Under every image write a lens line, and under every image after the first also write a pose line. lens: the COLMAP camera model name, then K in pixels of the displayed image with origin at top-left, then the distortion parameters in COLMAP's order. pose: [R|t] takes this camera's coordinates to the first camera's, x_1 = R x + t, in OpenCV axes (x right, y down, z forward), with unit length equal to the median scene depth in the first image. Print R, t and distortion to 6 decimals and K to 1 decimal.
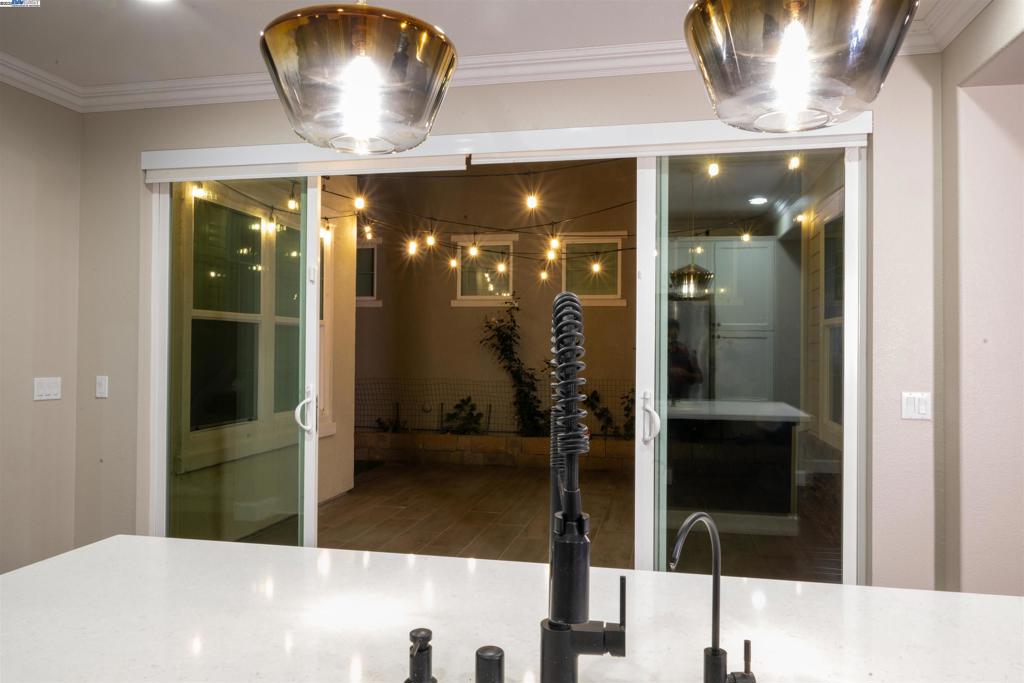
lens RADIAL K [[760.9, 0, 513.2], [0, 760.9, 344.2], [0, 0, 1]] dist [0.000305, -0.000083]
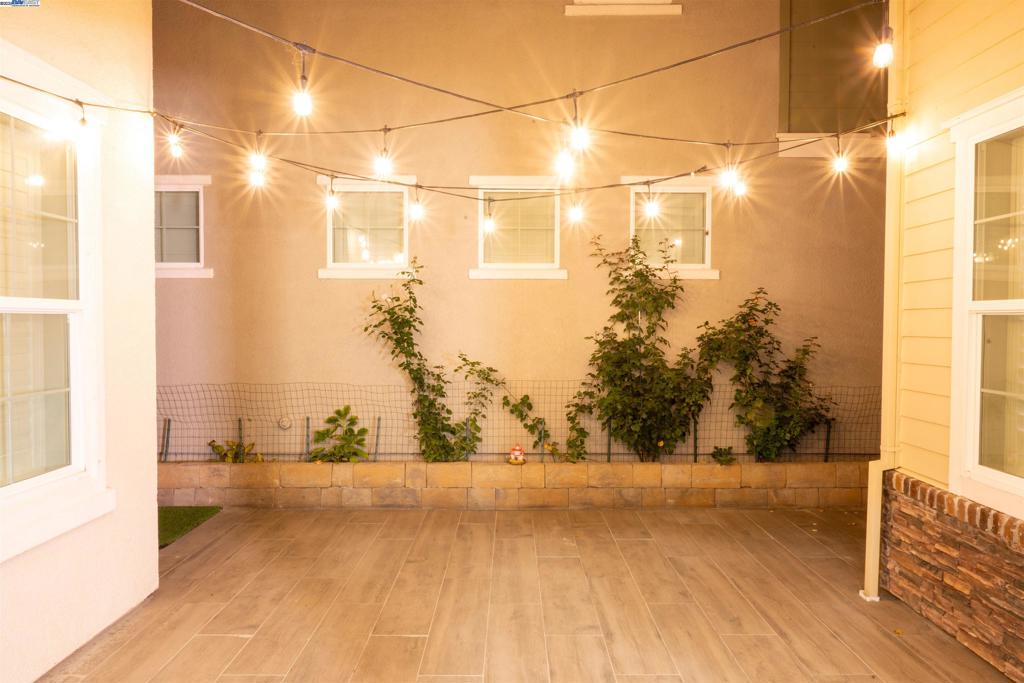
lens RADIAL K [[681.0, 0, 509.5], [0, 681.0, 339.4], [0, 0, 1]] dist [-0.002356, 0.003827]
pose [[0.976916, -0.012157, 0.213276, -0.046209], [0.004203, 0.999280, 0.037709, -0.016486], [-0.213581, -0.035942, 0.976264, 0.362358]]
